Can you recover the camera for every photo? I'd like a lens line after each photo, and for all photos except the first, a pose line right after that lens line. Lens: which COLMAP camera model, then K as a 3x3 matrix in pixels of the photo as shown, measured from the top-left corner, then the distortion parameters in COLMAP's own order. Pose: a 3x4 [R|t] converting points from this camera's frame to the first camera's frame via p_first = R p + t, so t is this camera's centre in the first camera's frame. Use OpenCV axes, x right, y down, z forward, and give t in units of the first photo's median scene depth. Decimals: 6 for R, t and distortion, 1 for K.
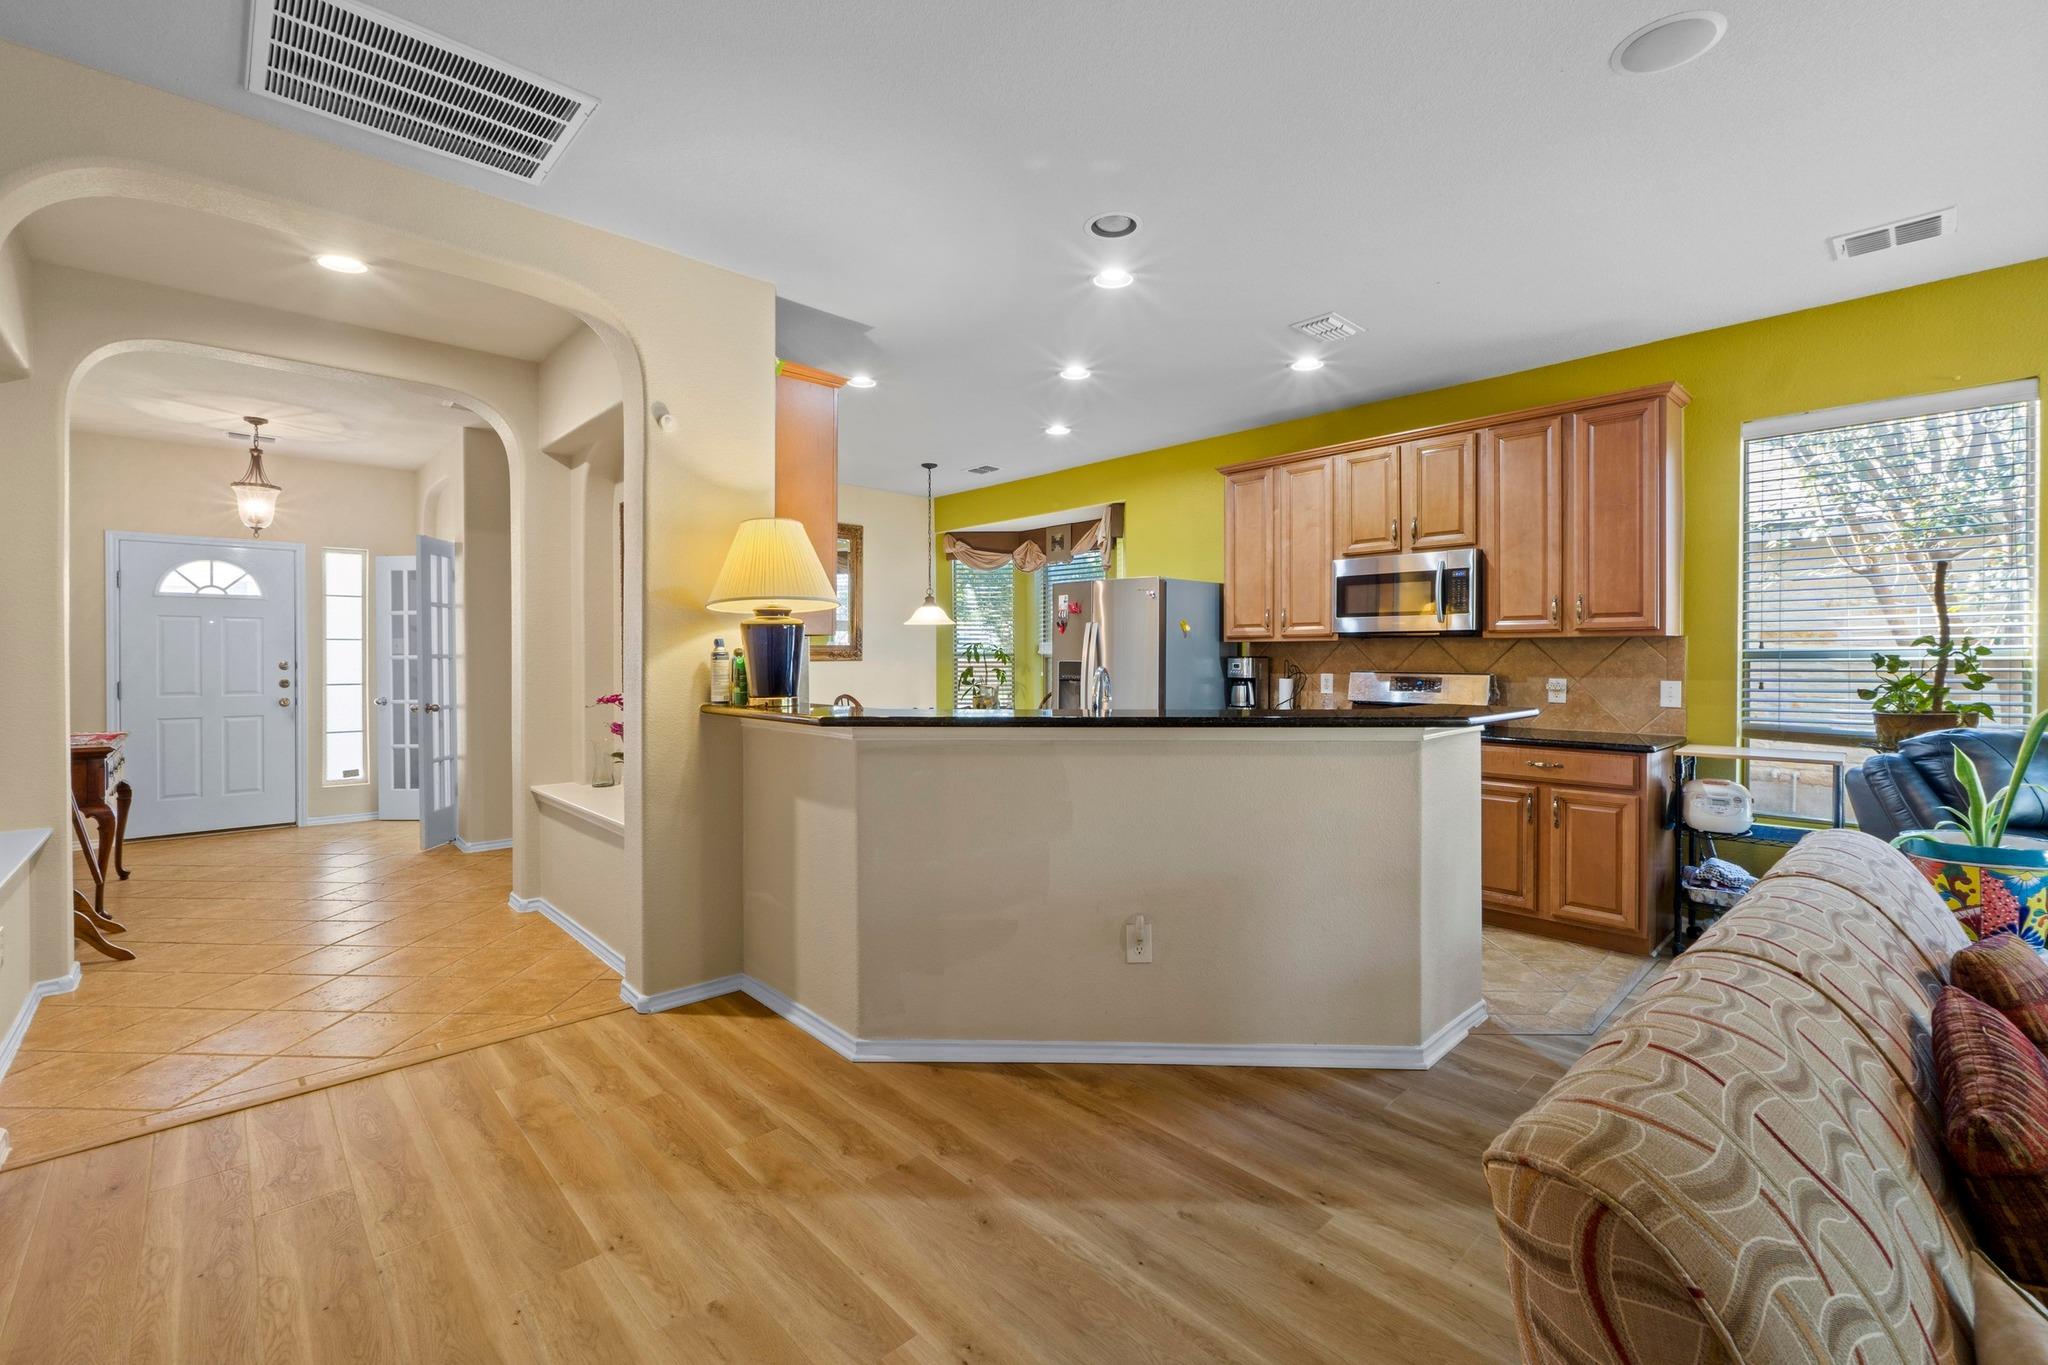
lens RADIAL K [[871.7, 0, 1019.6], [0, 871.7, 665.9], [0, 0, 1]] dist [-0.005543, -0.000070]
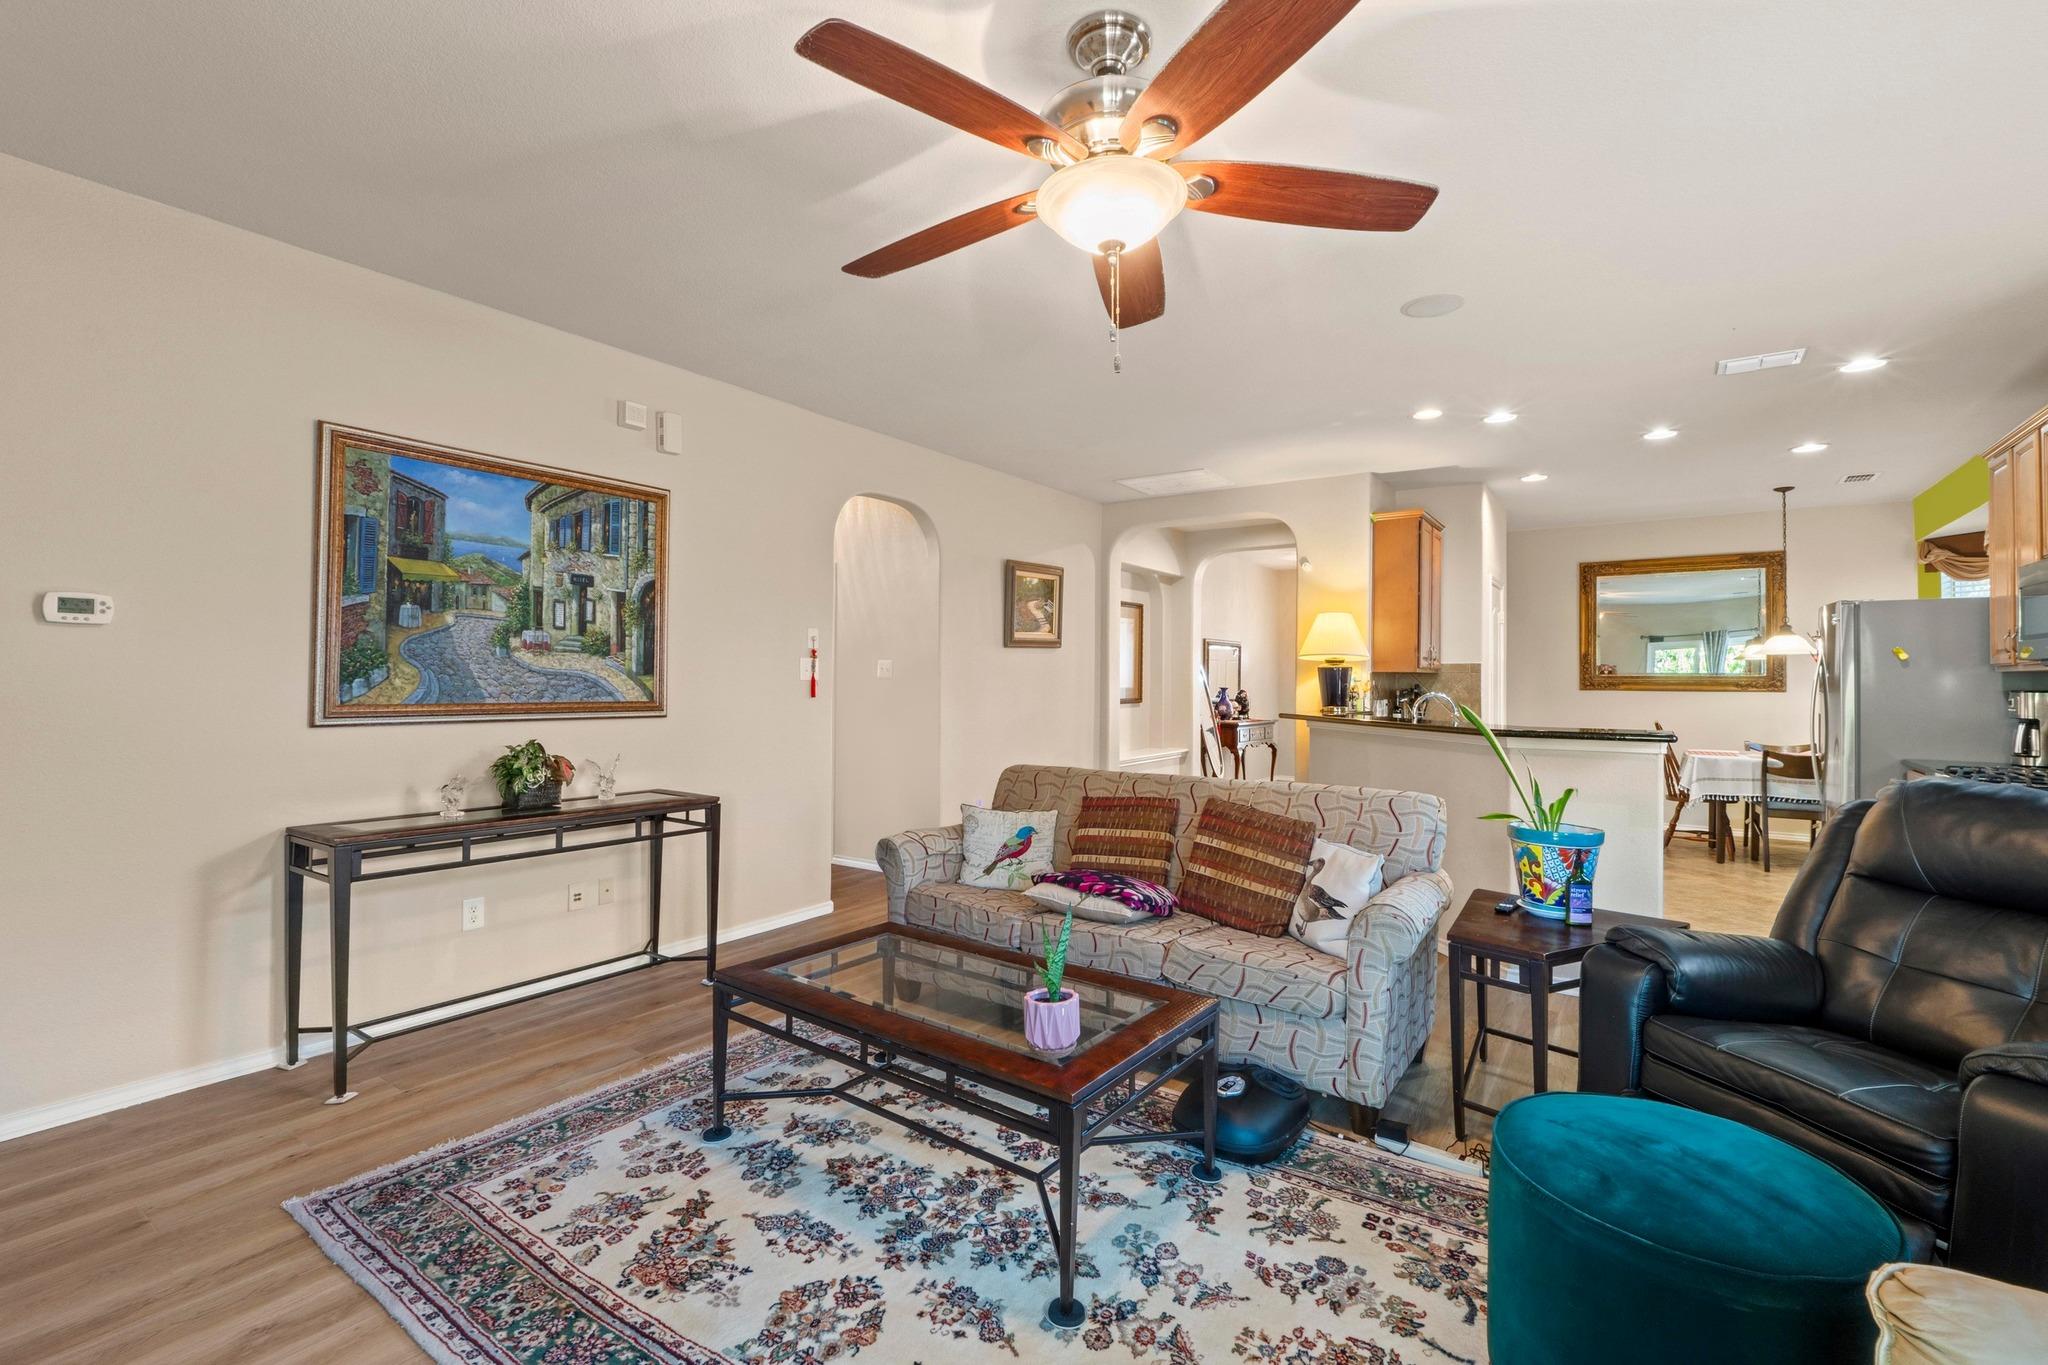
lens RADIAL K [[902.2, 0, 1021.4], [0, 902.2, 669.9], [0, 0, 1]] dist [-0.008496, 0.000349]
pose [[0.207042, -0.010861, -0.978272, 1.232423], [-0.017625, 0.999735, -0.014830, -0.002169], [0.978173, 0.020312, 0.206796, -0.046240]]
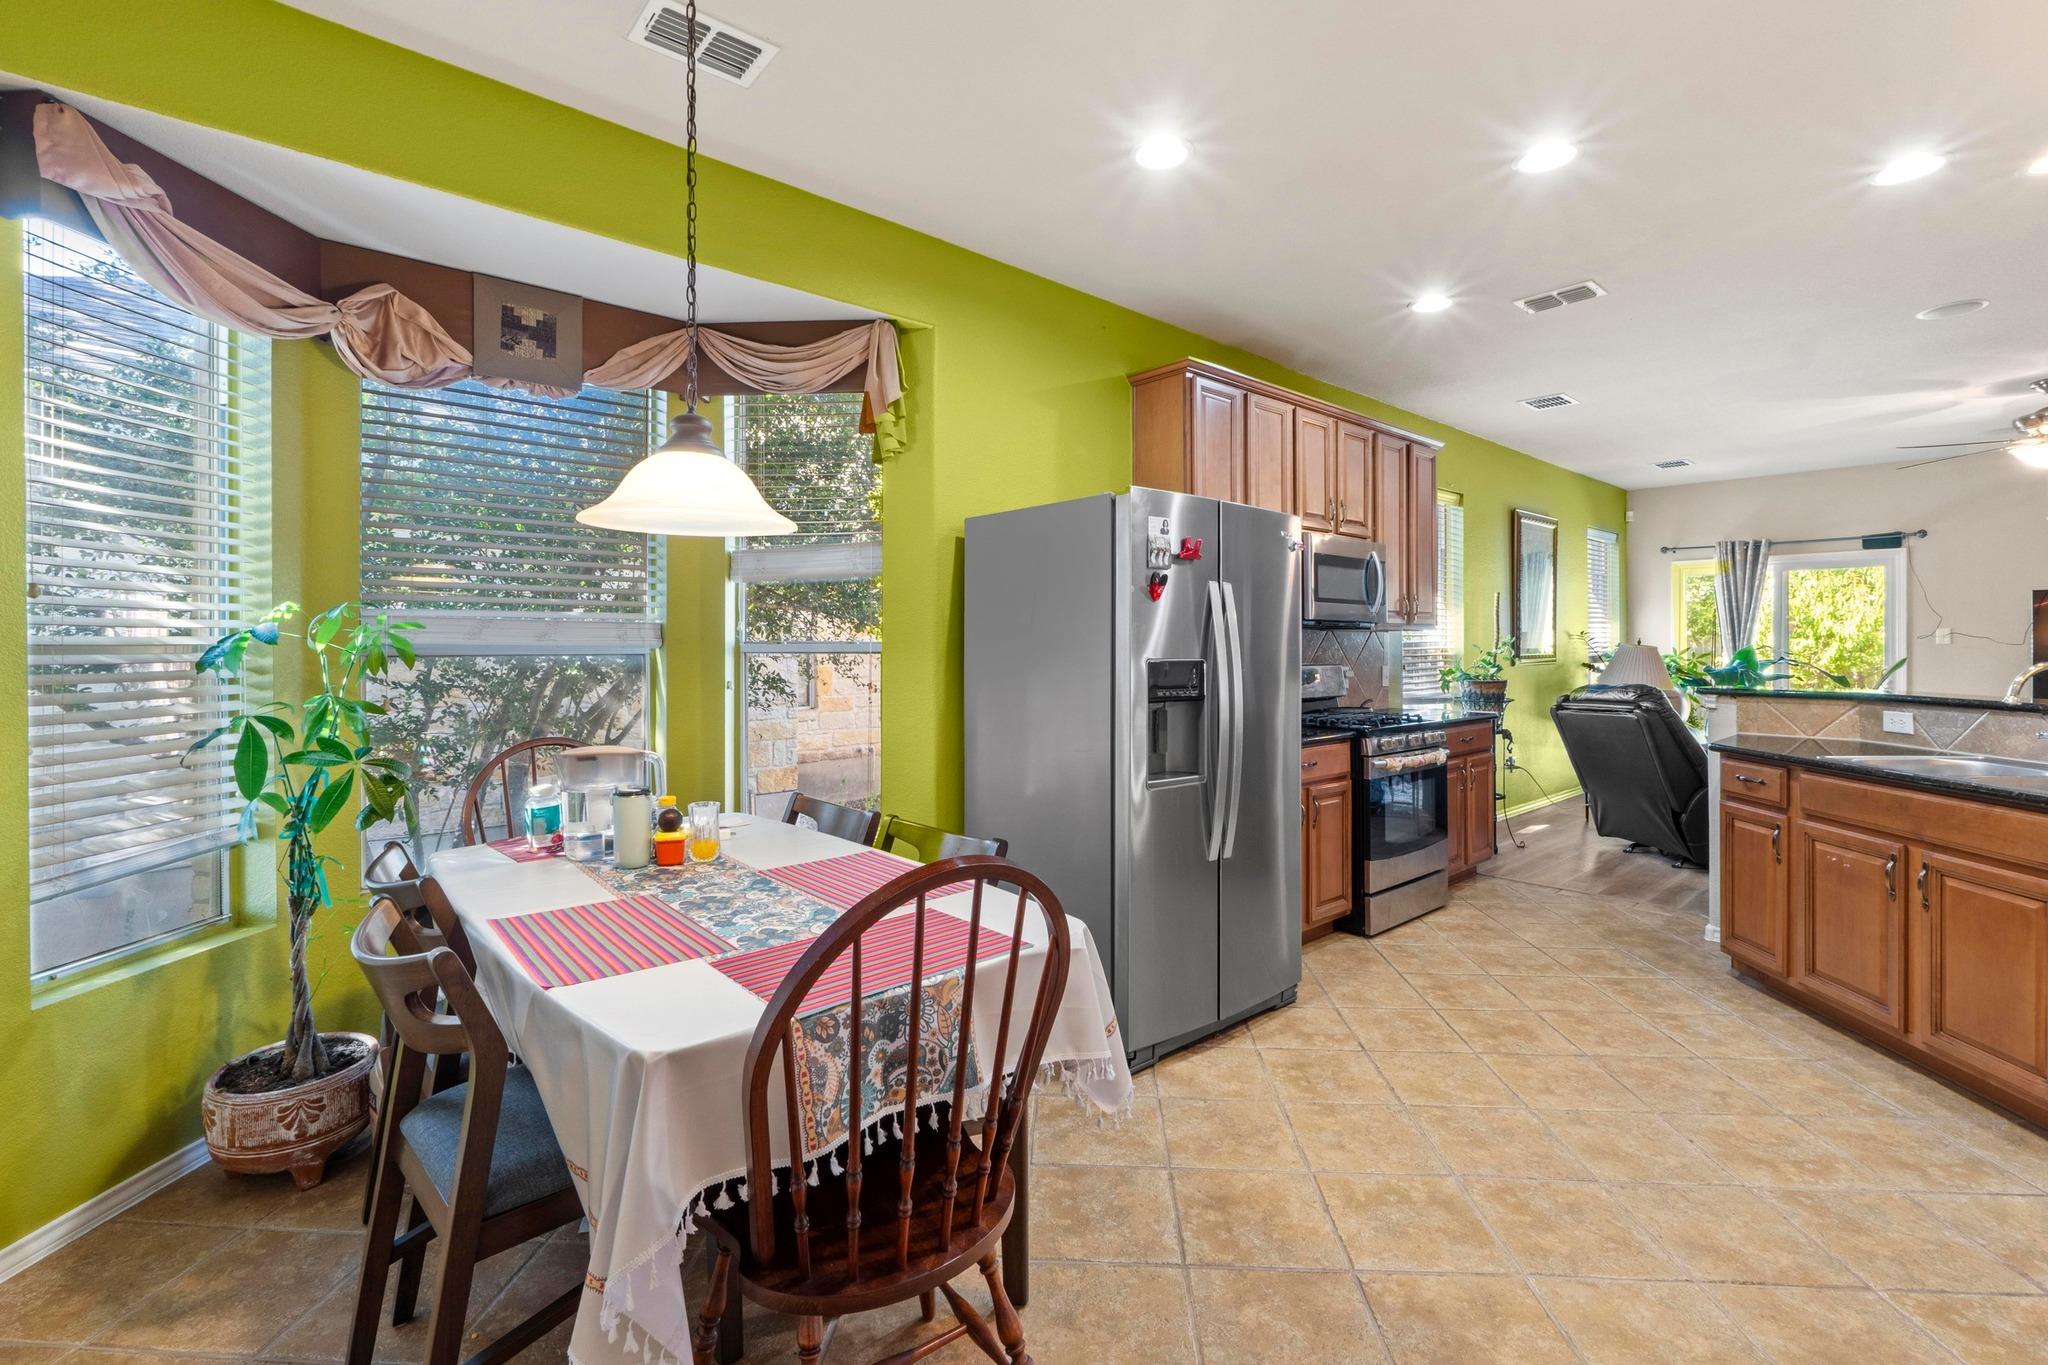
lens RADIAL K [[897.9, 0, 1034.3], [0, 897.9, 642.7], [0, 0, 1]] dist [-0.006633, -0.000118]
pose [[0.023554, 0.002222, 0.999720, -0.646999], [0.012880, 0.999914, -0.002526, -0.022143], [-0.999640, 0.012936, 0.023523, 1.606573]]
